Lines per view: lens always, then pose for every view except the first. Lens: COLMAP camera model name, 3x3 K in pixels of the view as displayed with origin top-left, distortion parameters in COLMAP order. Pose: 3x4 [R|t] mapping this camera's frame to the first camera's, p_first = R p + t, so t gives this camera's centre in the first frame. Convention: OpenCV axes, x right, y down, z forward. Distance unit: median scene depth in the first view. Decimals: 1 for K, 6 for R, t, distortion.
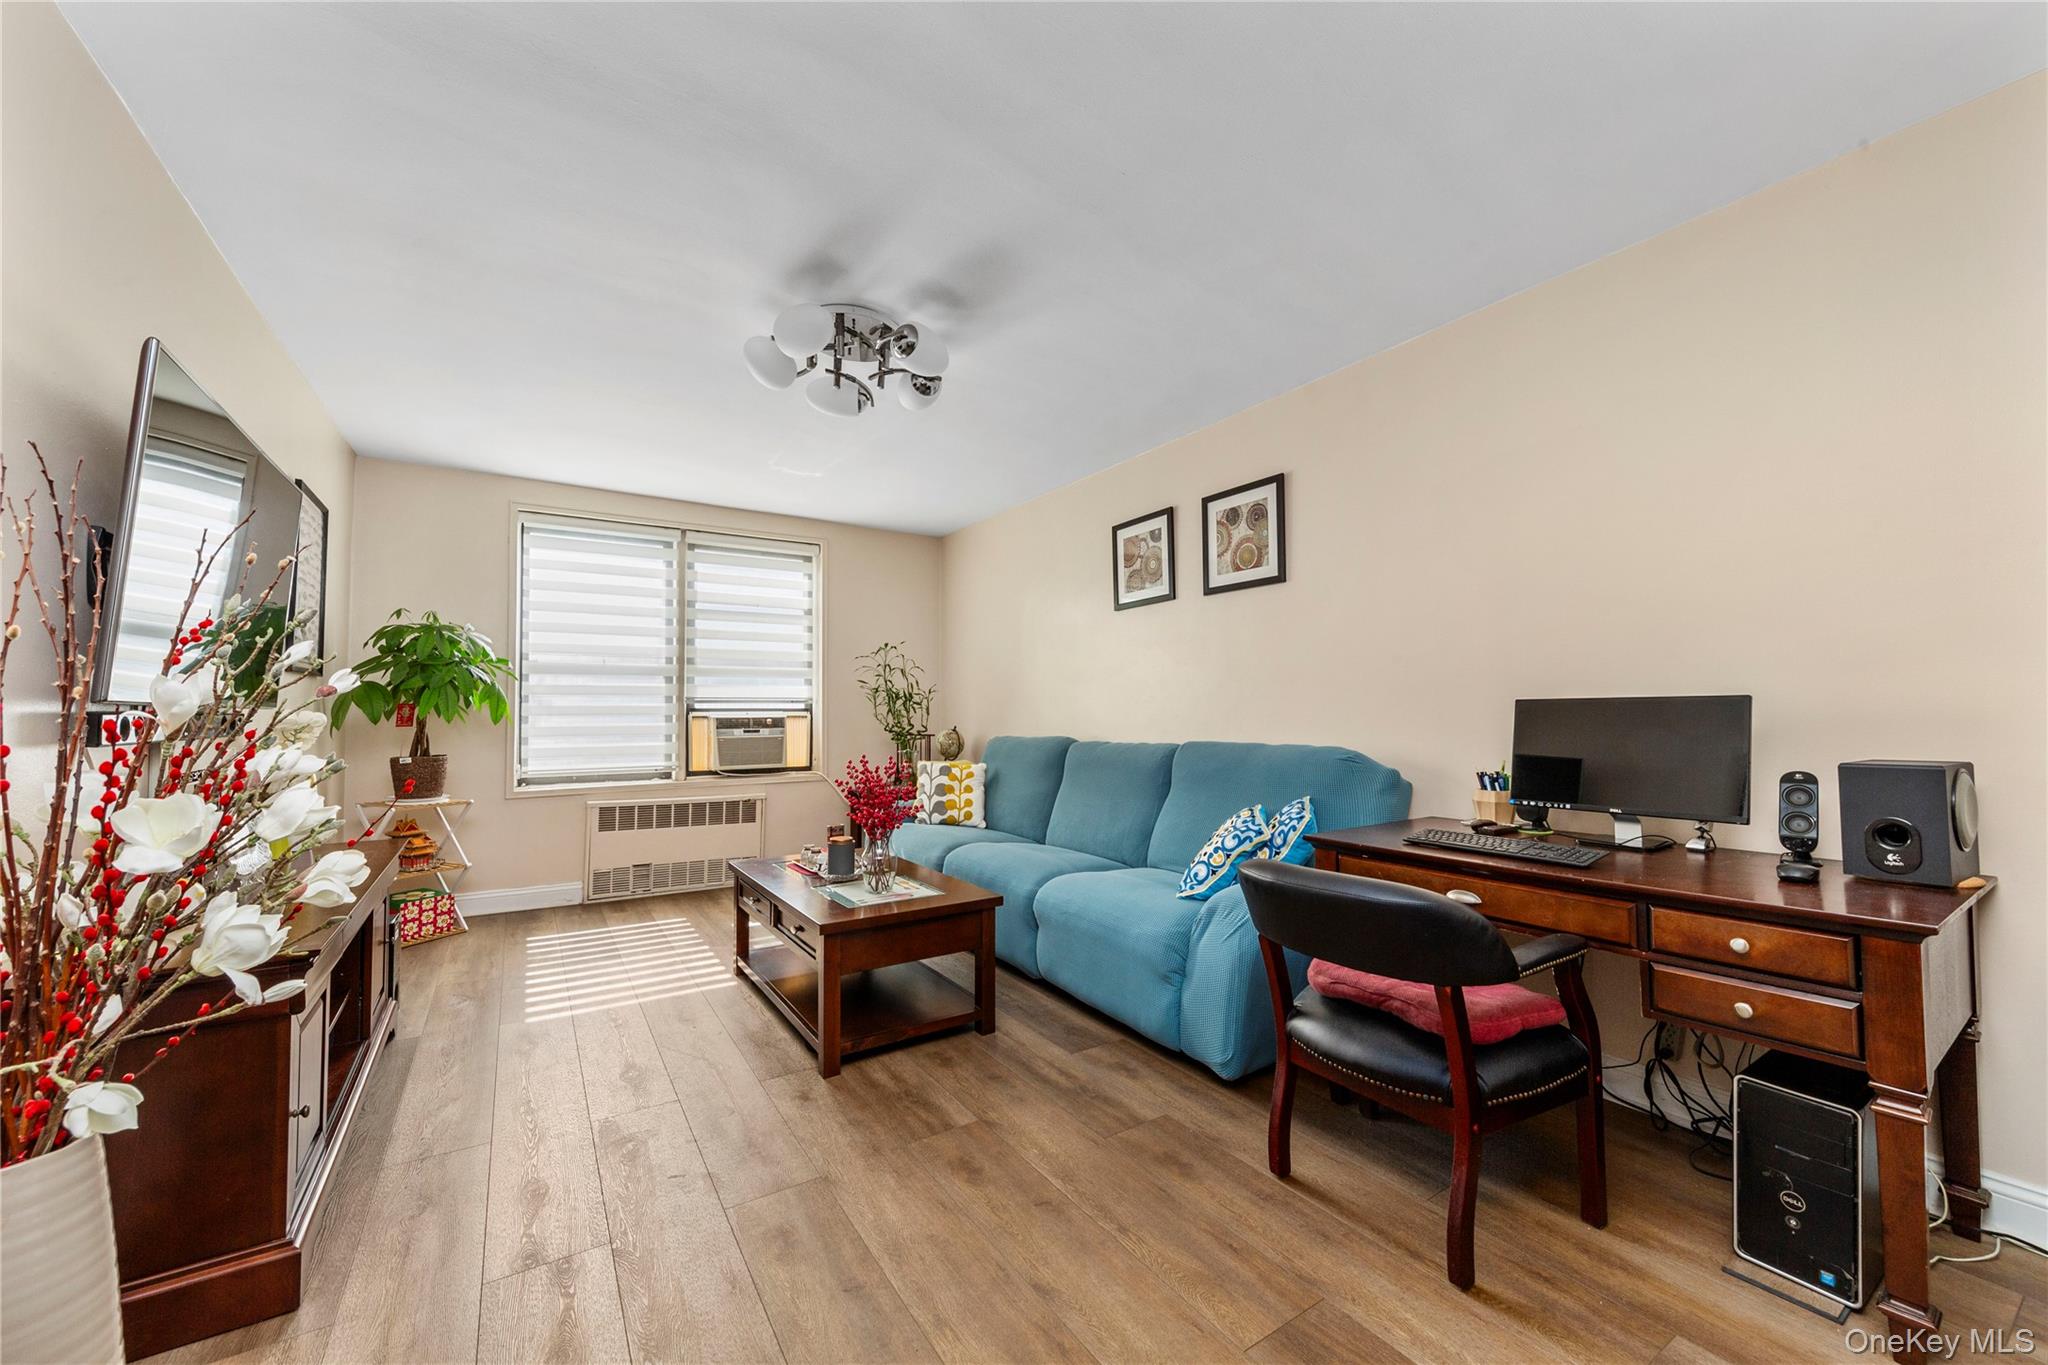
lens RADIAL K [[774.5, 0, 1010.6], [0, 774.5, 692.2], [0, 0, 1]] dist [0.008540, -0.000657]
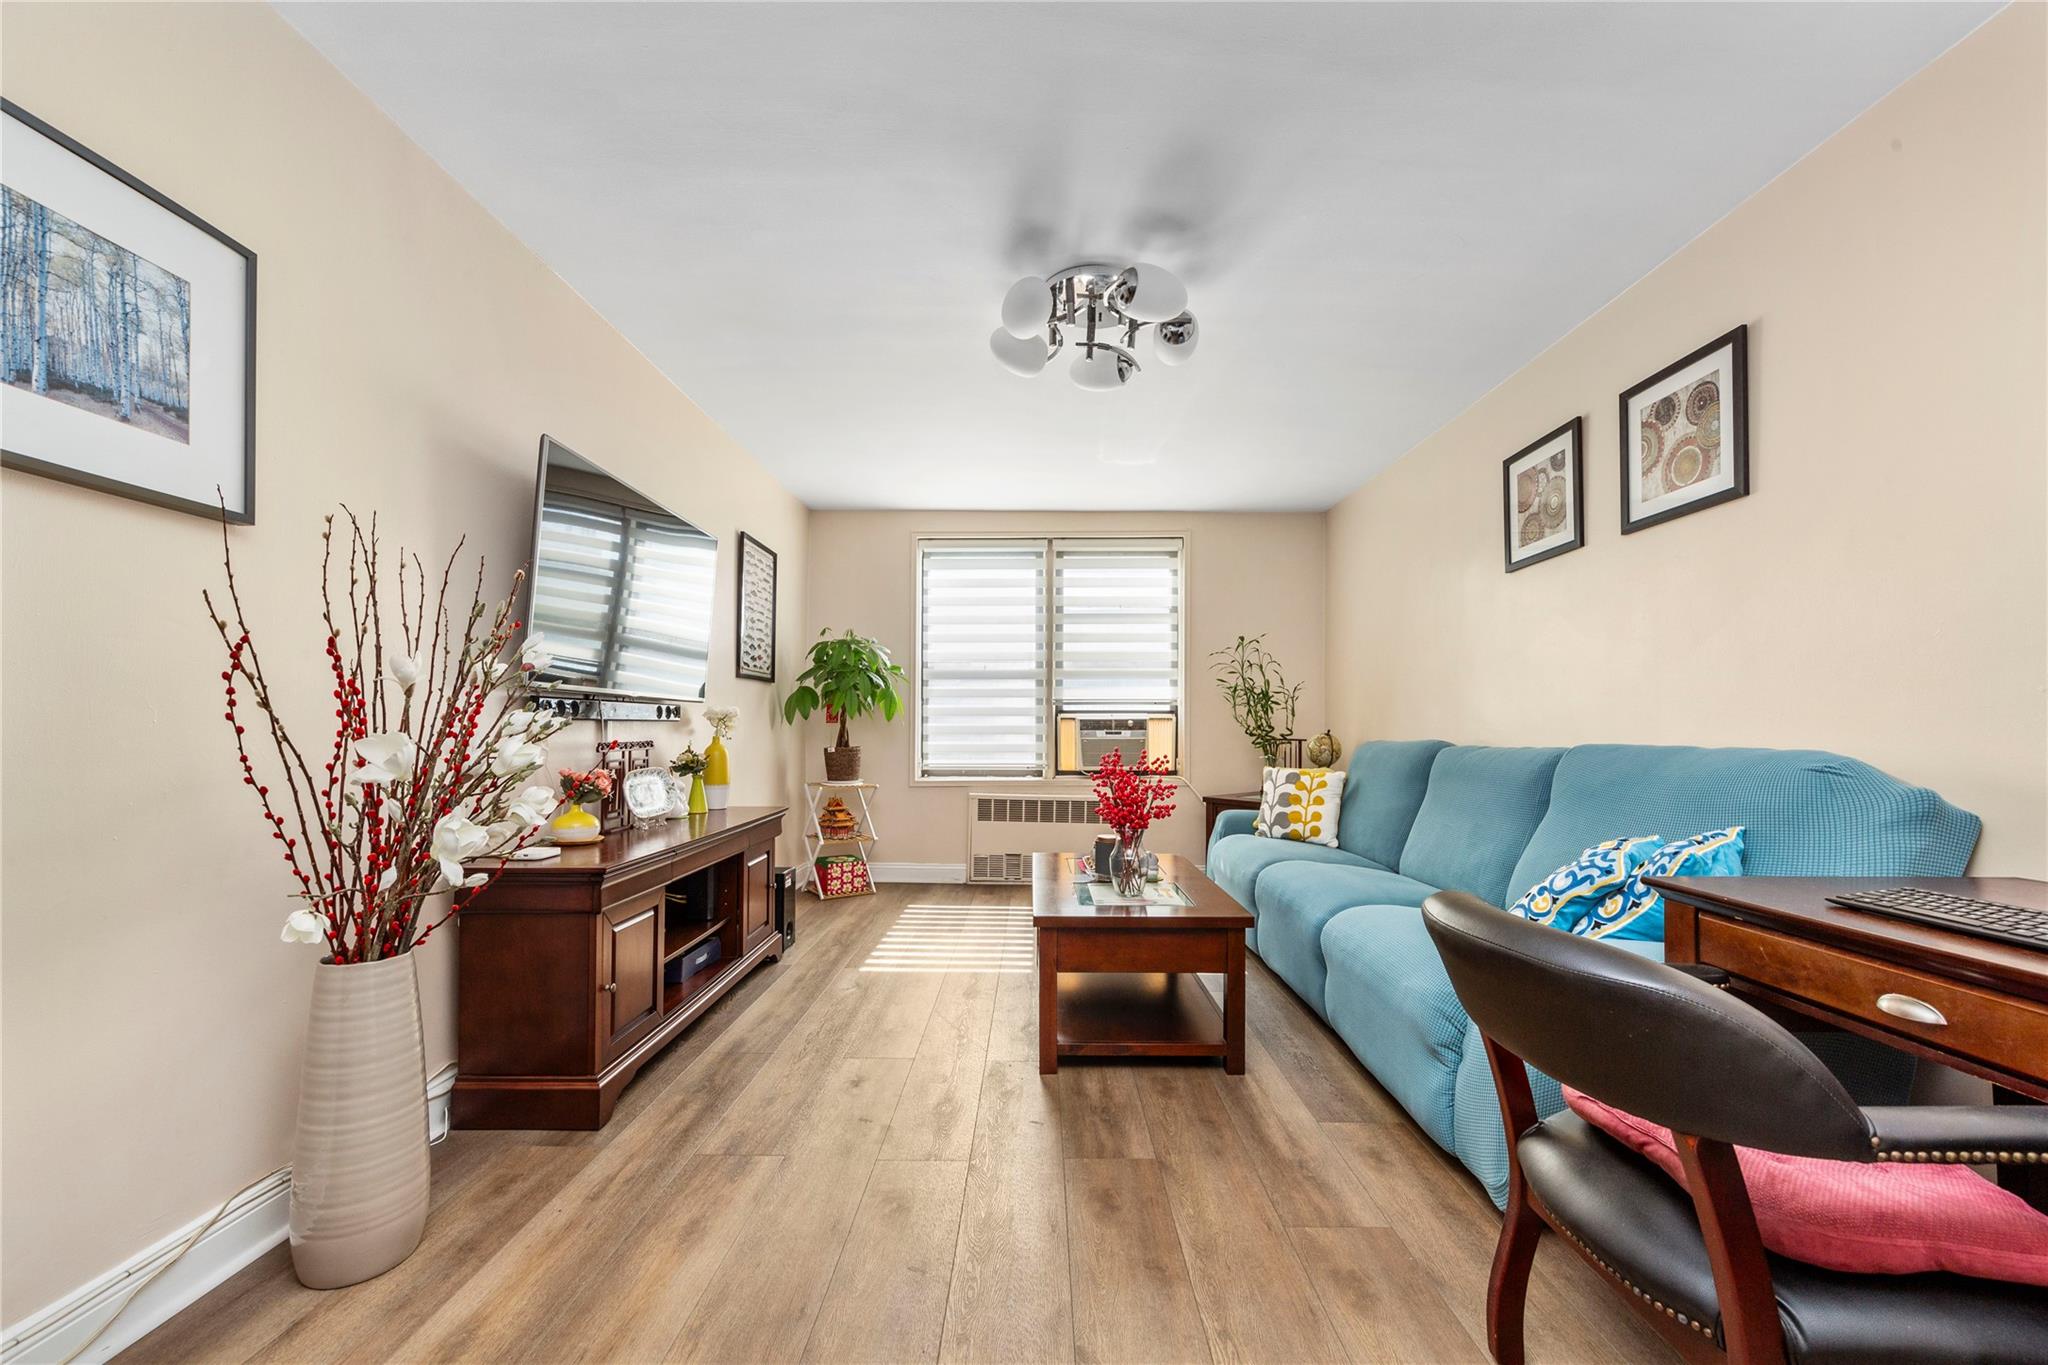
lens RADIAL K [[803.9, 0, 1023.1], [0, 803.9, 720.9], [0, 0, 1]] dist [0.006401, -0.001276]
pose [[0.836995, 0.001473, -0.547209, 0.197571], [0.008786, 0.999831, 0.016131, 0.025186], [0.547141, -0.018309, 0.836840, 0.100853]]
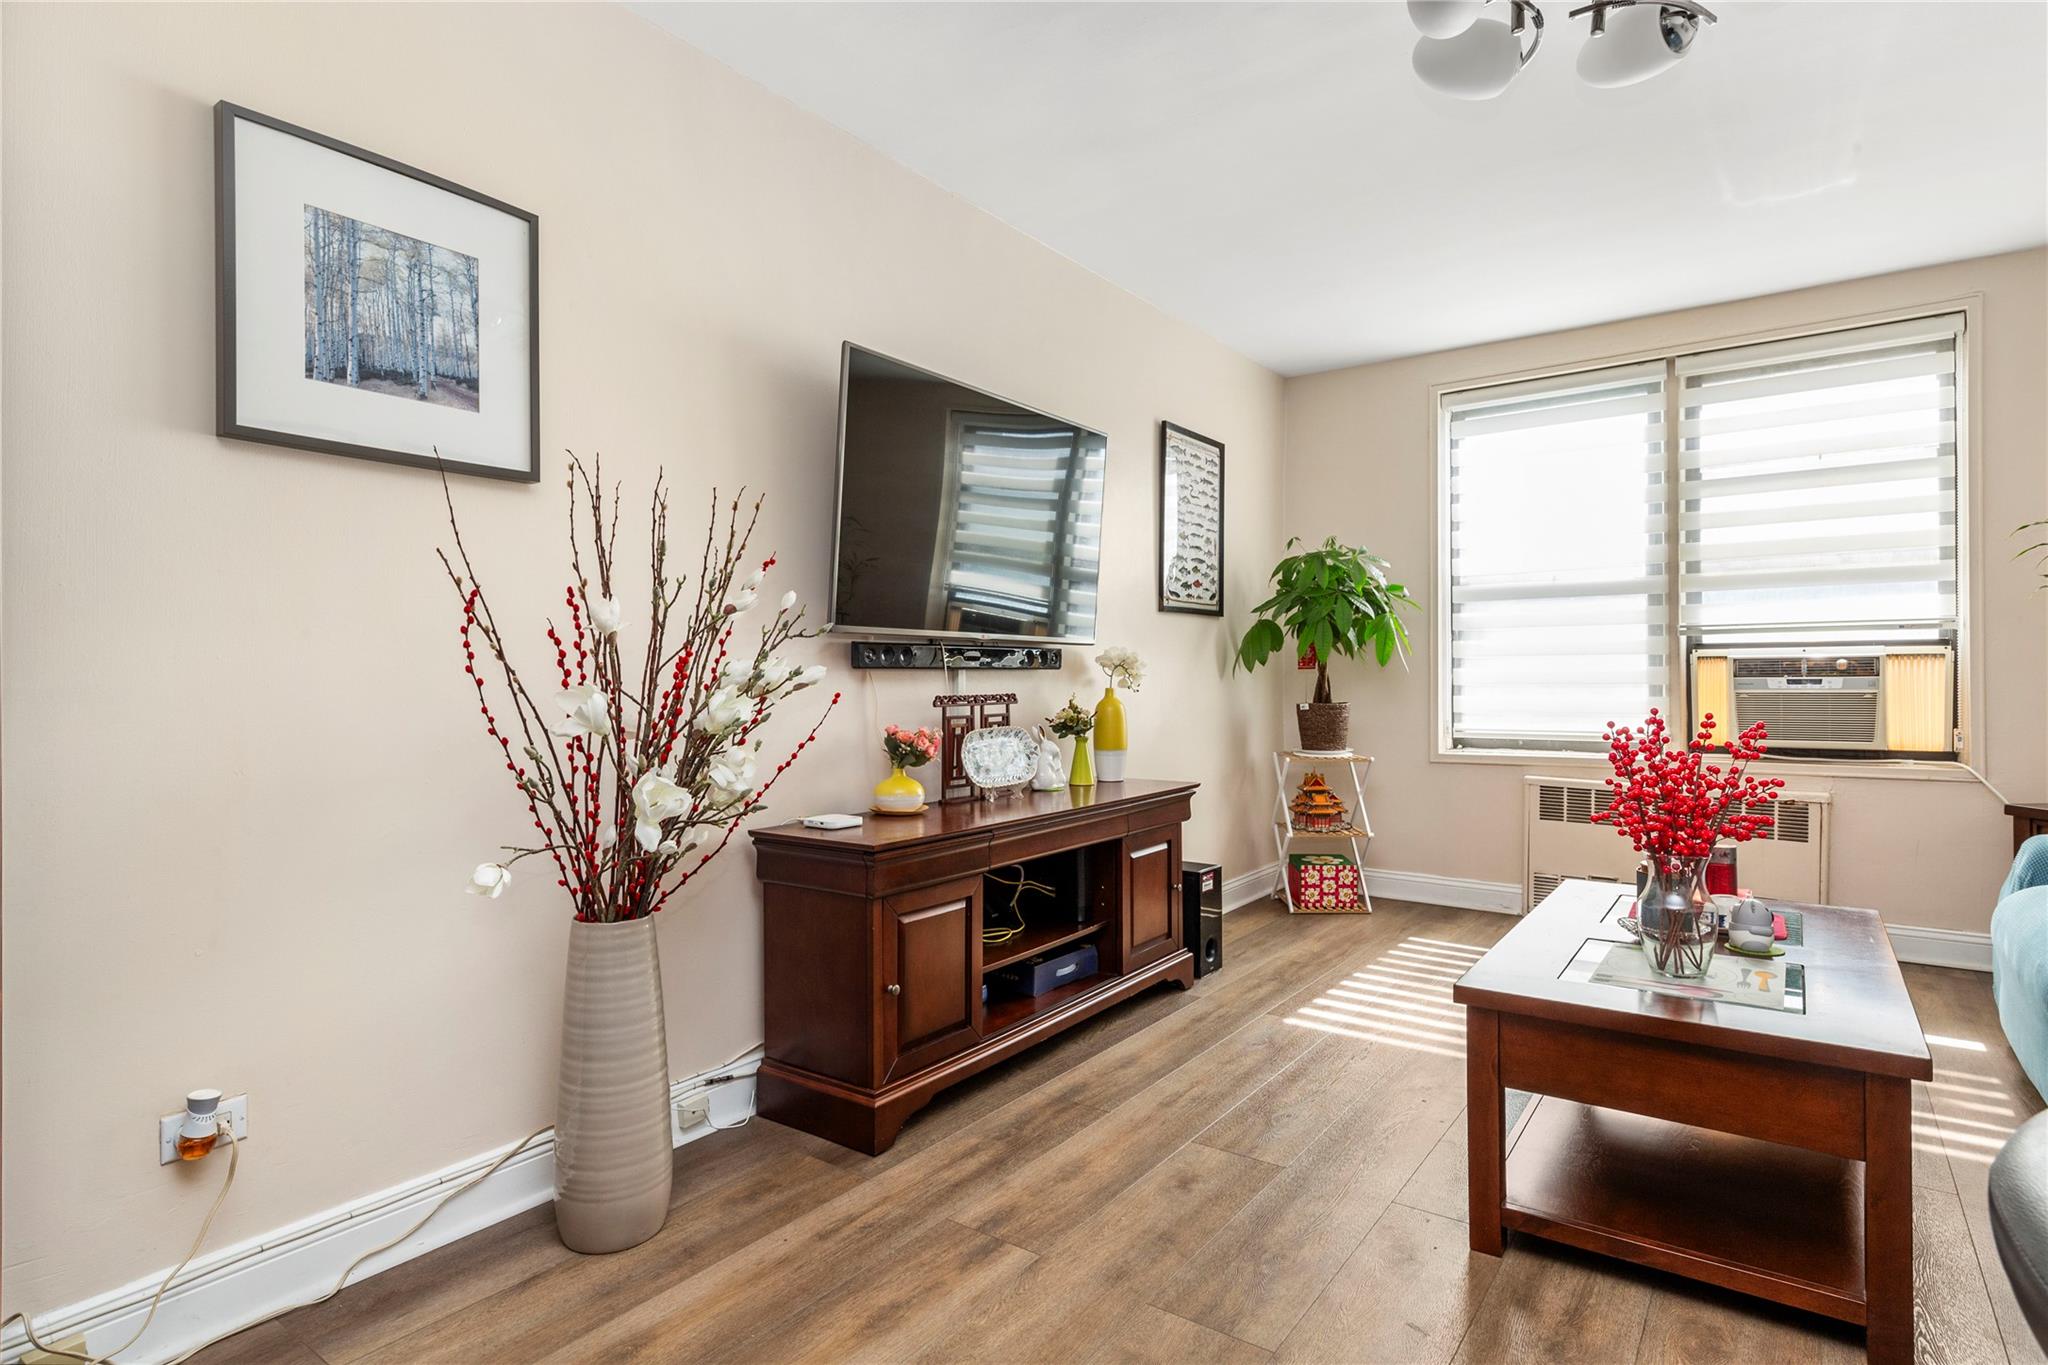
lens RADIAL K [[1060.9, 0, 1024.3], [0, 1060.9, 672.3], [0, 0, 1]] dist [0.011738, -0.002439]
pose [[0.371906, -0.002173, -0.928268, 0.256627], [0.027983, 0.999569, 0.008871, 0.030427], [0.927848, -0.029275, 0.371807, 0.268476]]
